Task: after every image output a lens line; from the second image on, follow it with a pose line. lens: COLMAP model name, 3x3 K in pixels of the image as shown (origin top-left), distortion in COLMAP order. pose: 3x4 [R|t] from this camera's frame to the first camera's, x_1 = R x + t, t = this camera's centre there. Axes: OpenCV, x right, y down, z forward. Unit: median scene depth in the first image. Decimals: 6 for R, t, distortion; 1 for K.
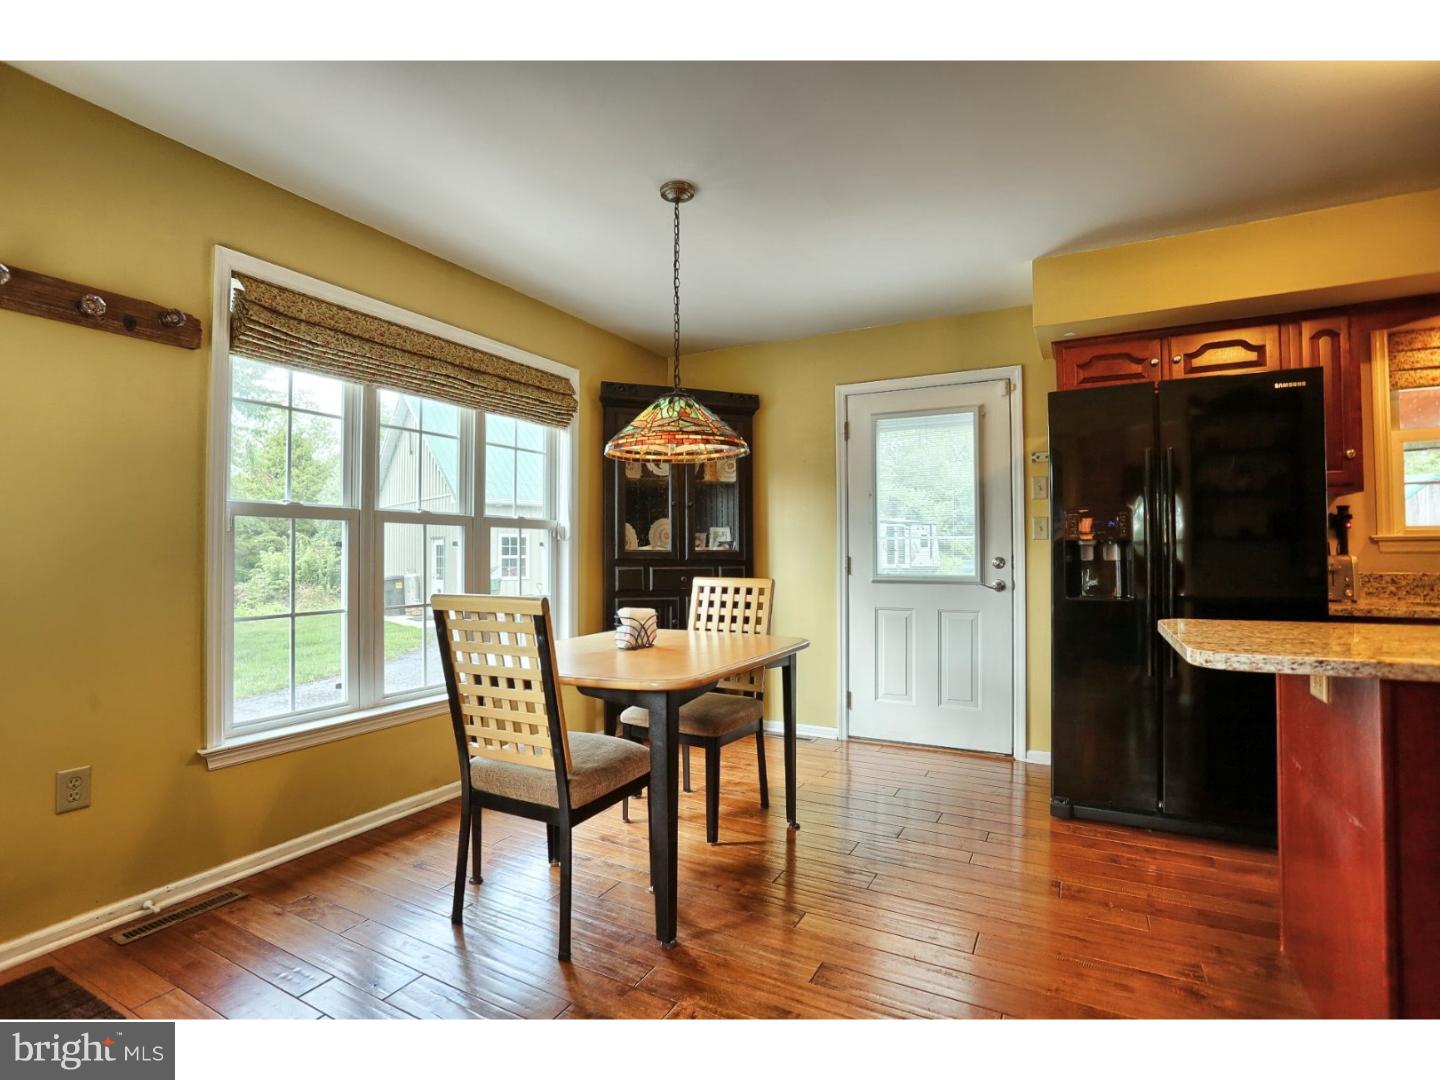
lens RADIAL K [[703.7, 0, 713.2], [0, 703.7, 534.7], [0, 0, 1]] dist [-0.073336, 0.031189]
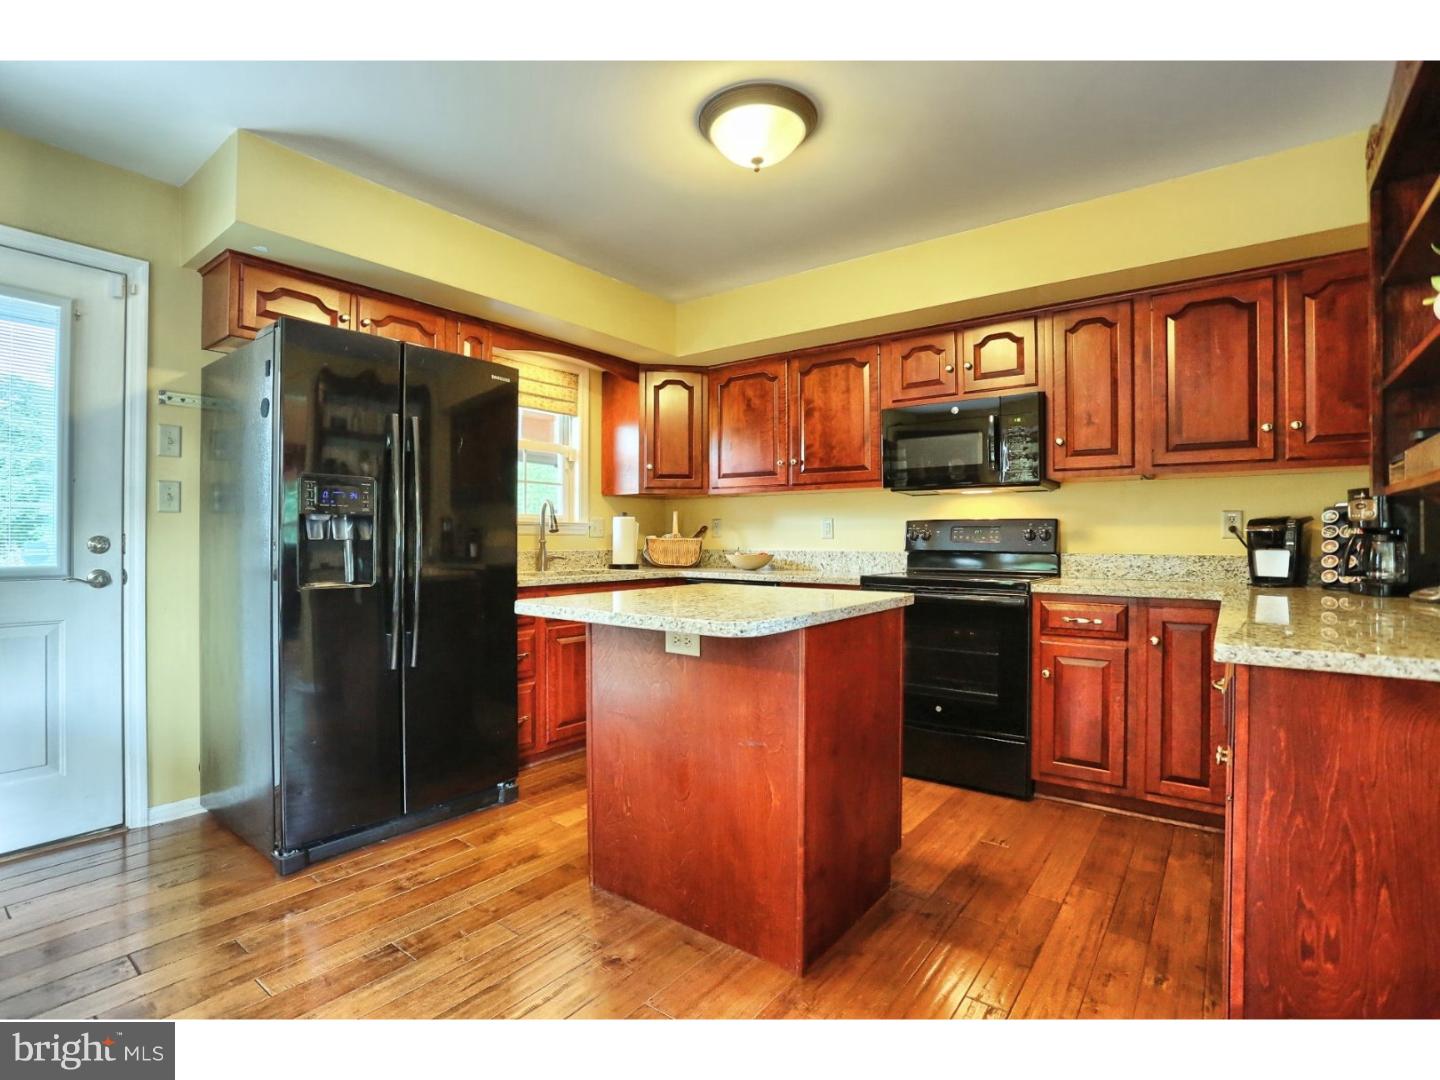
lens RADIAL K [[703.7, 0, 713.2], [0, 703.7, 534.7], [0, 0, 1]] dist [-0.073336, 0.031189]
pose [[0.163402, 0.006125, 0.986541, -0.135050], [-0.030482, 0.999535, -0.001157, 0.013778], [-0.986089, -0.029883, 0.163513, 0.320016]]
